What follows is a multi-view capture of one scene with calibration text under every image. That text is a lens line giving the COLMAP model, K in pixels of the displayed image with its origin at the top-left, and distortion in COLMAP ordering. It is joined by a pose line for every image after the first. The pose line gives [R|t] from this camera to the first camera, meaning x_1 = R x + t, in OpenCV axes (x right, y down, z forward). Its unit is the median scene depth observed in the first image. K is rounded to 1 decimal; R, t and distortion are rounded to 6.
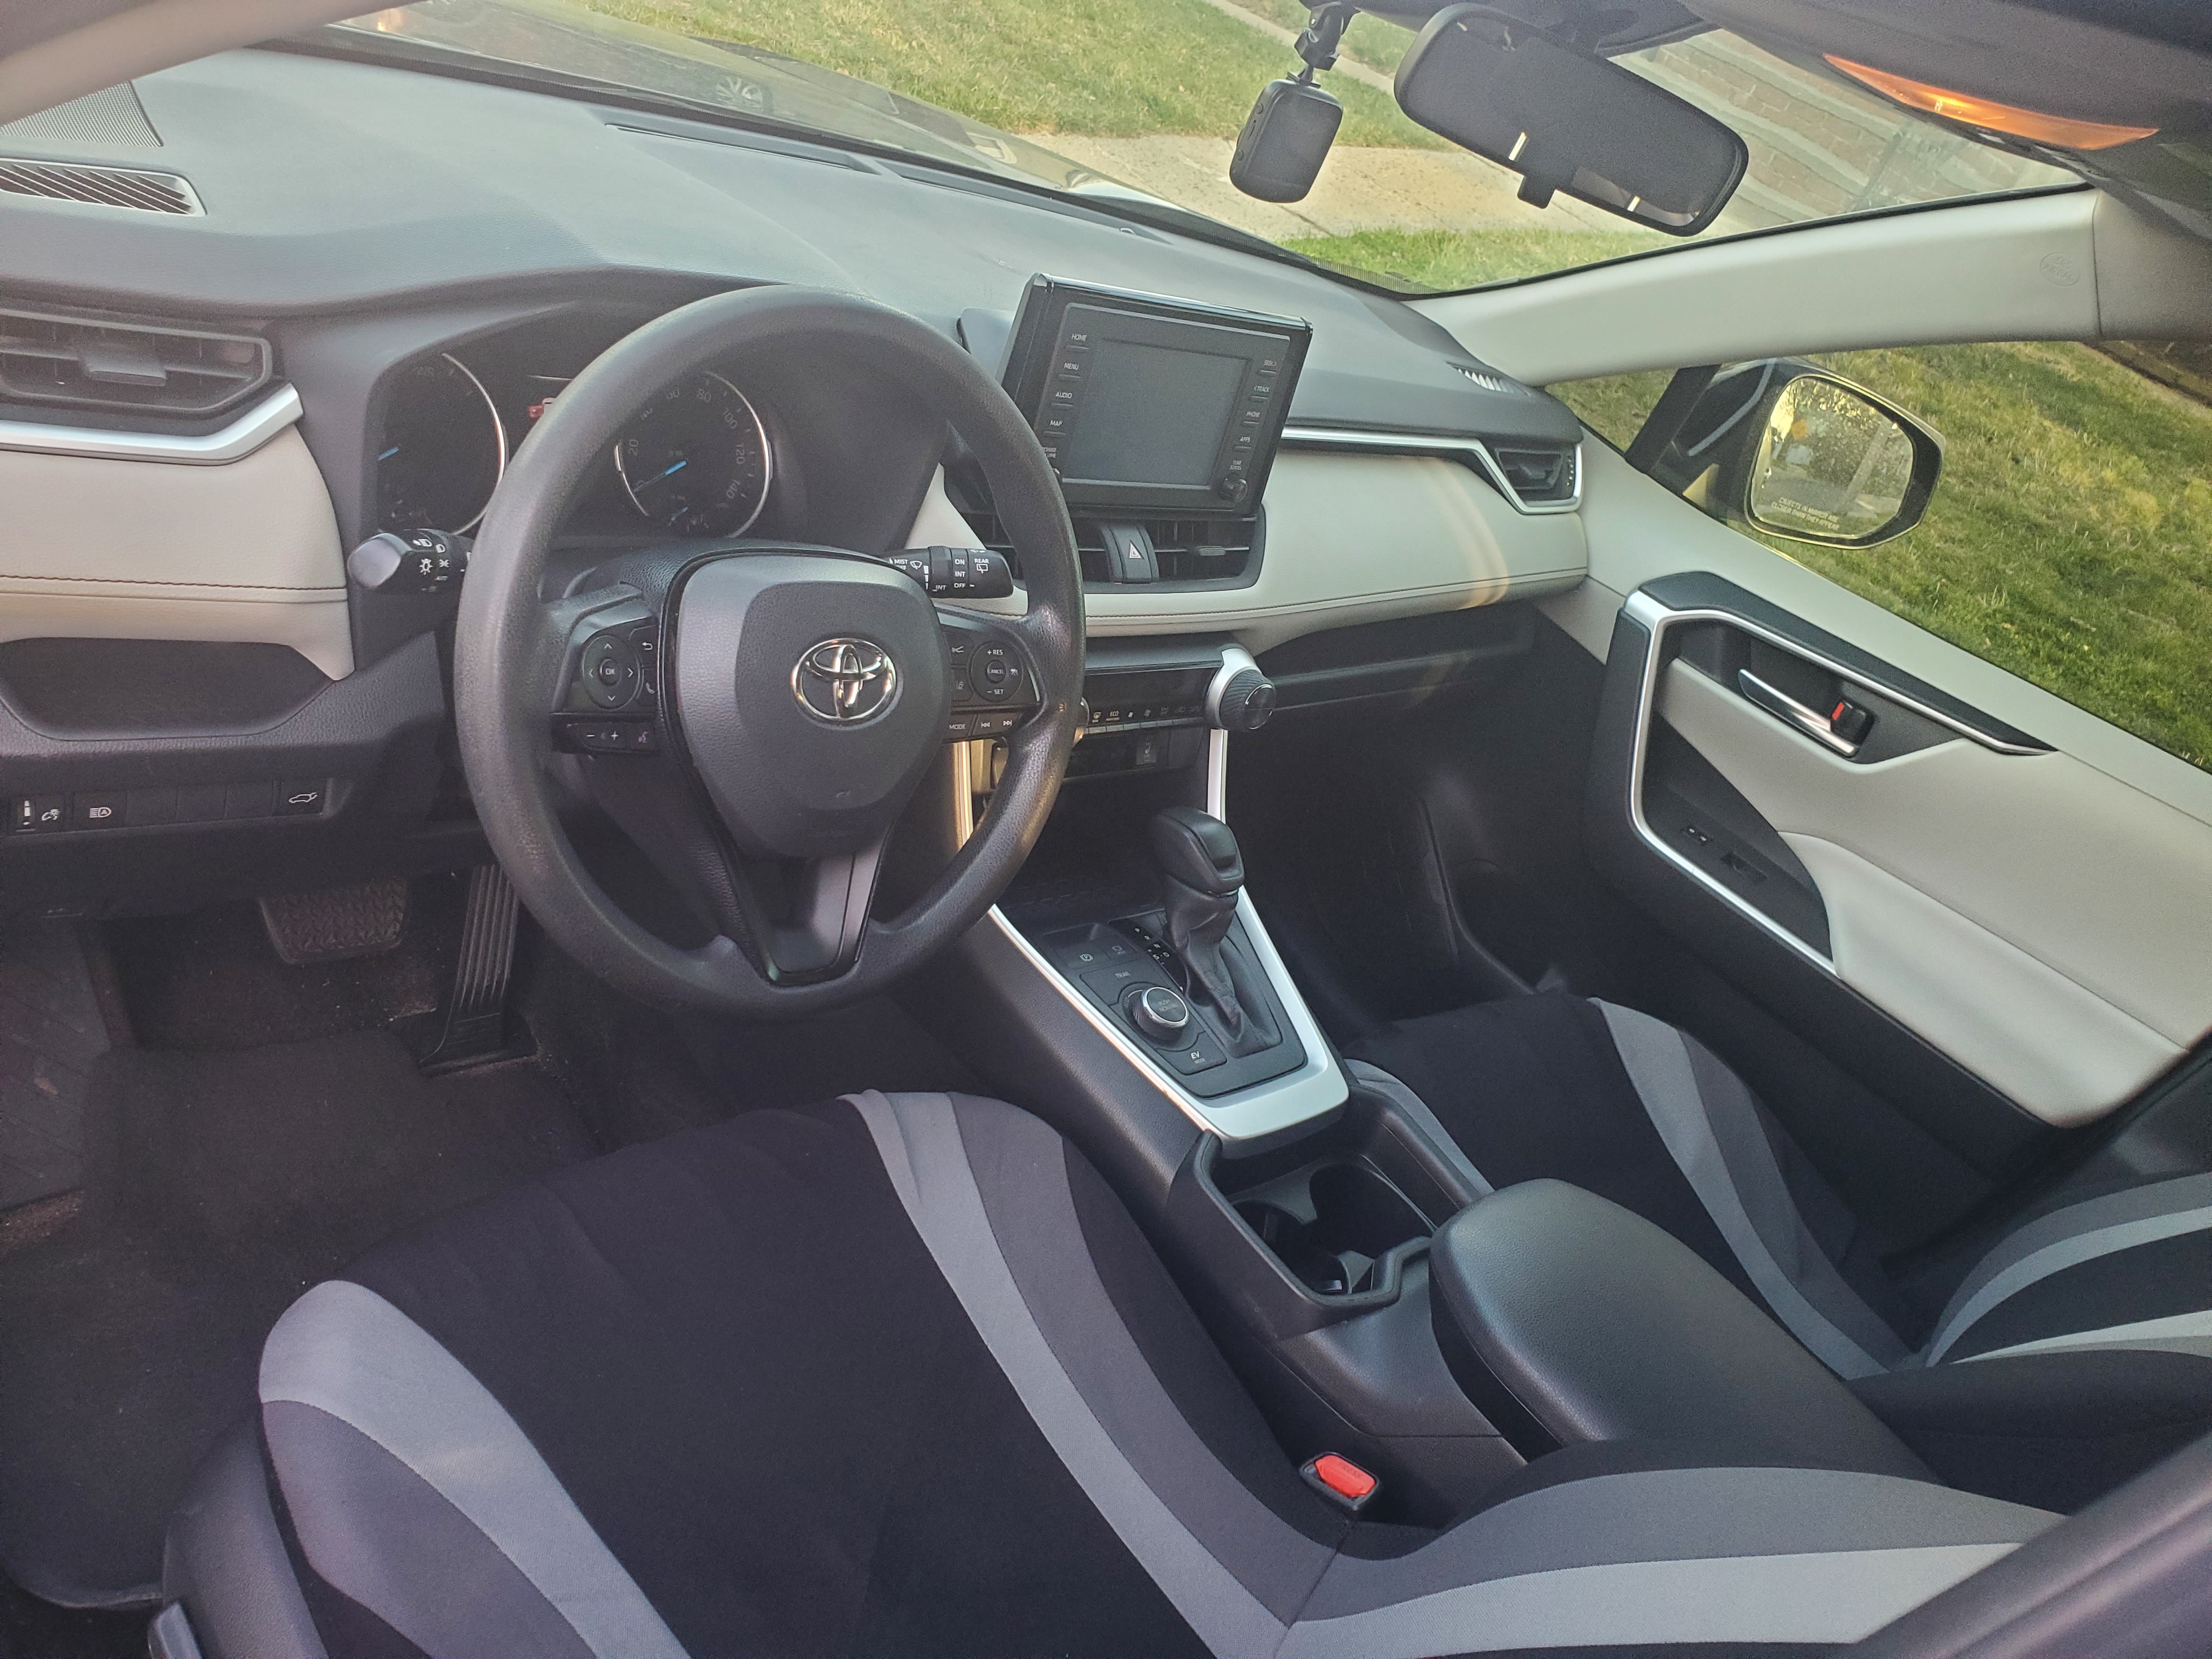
lens RADIAL K [[1704.8, 0, 1107.5], [0, 1704.8, 880.9], [0, 0, 1]] dist [0.011301, 0.006228]
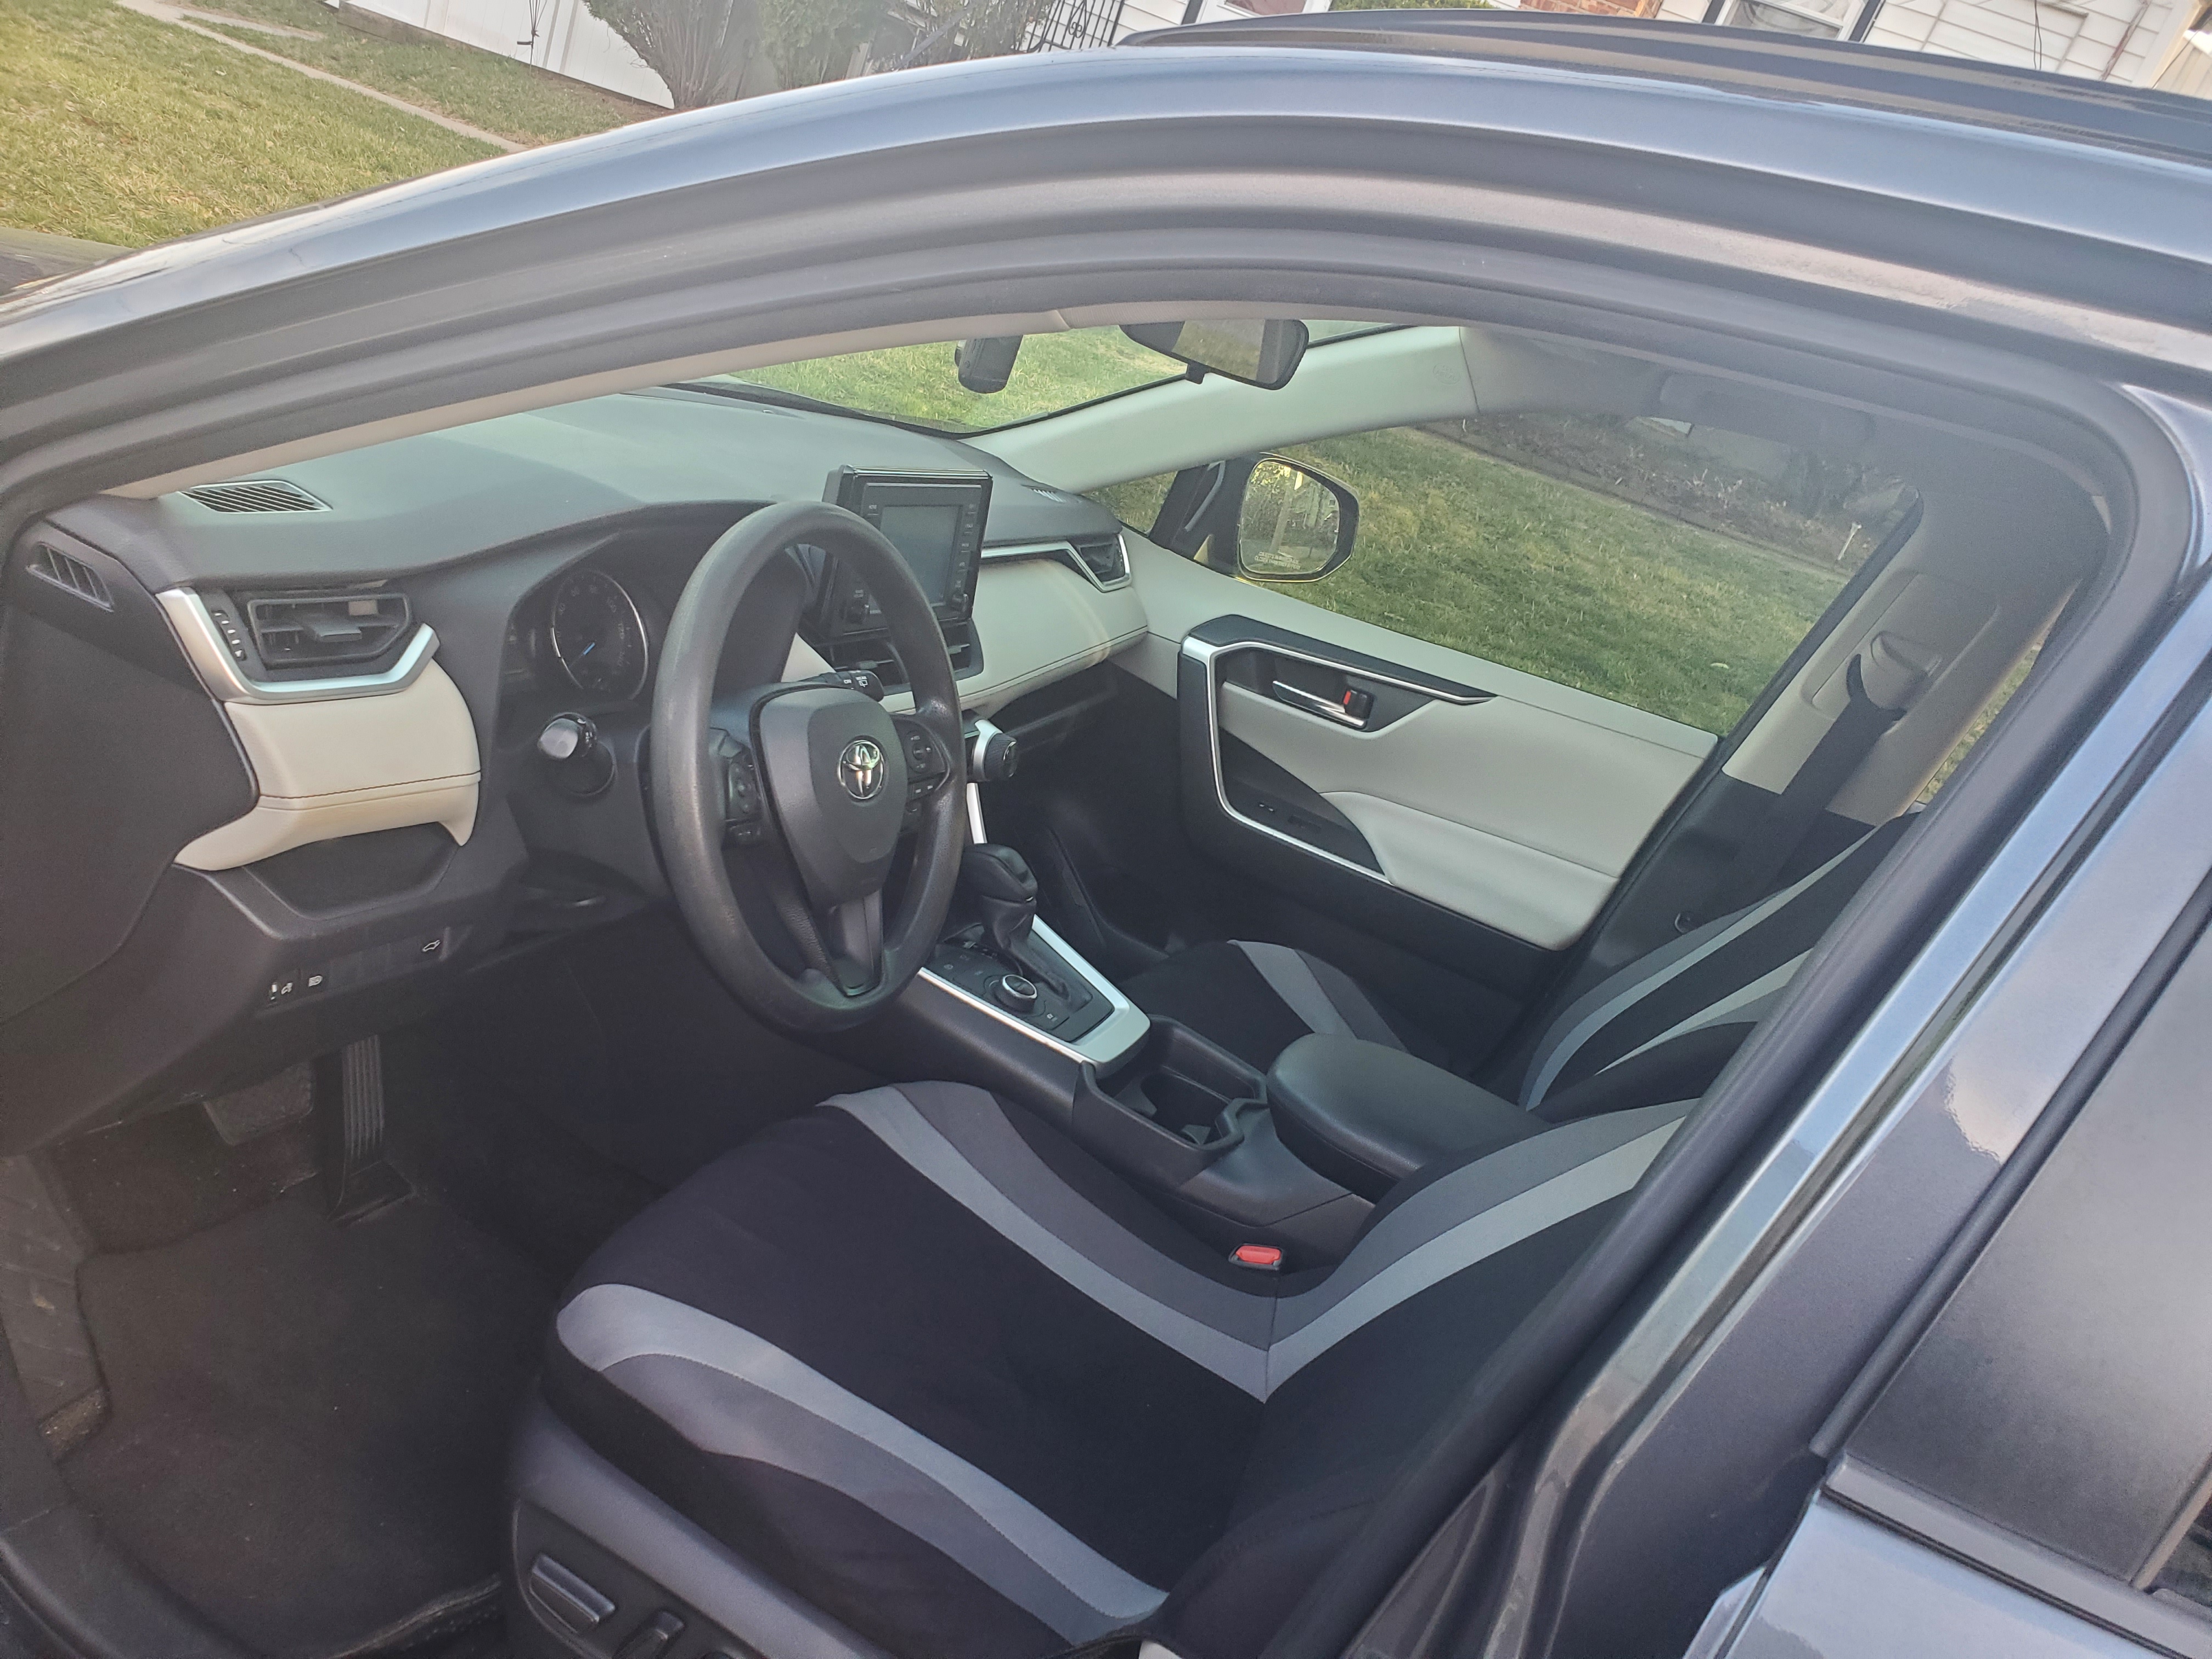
lens RADIAL K [[1655.6, 0, 1106.3], [0, 1655.6, 906.3], [0, 0, 1]] dist [0.162214, -0.396002]
pose [[0.917138, -0.211552, 0.337792, -0.242048], [0.223871, 0.974616, 0.002552, 0.017749], [-0.329757, 0.073281, 0.941217, -0.189221]]
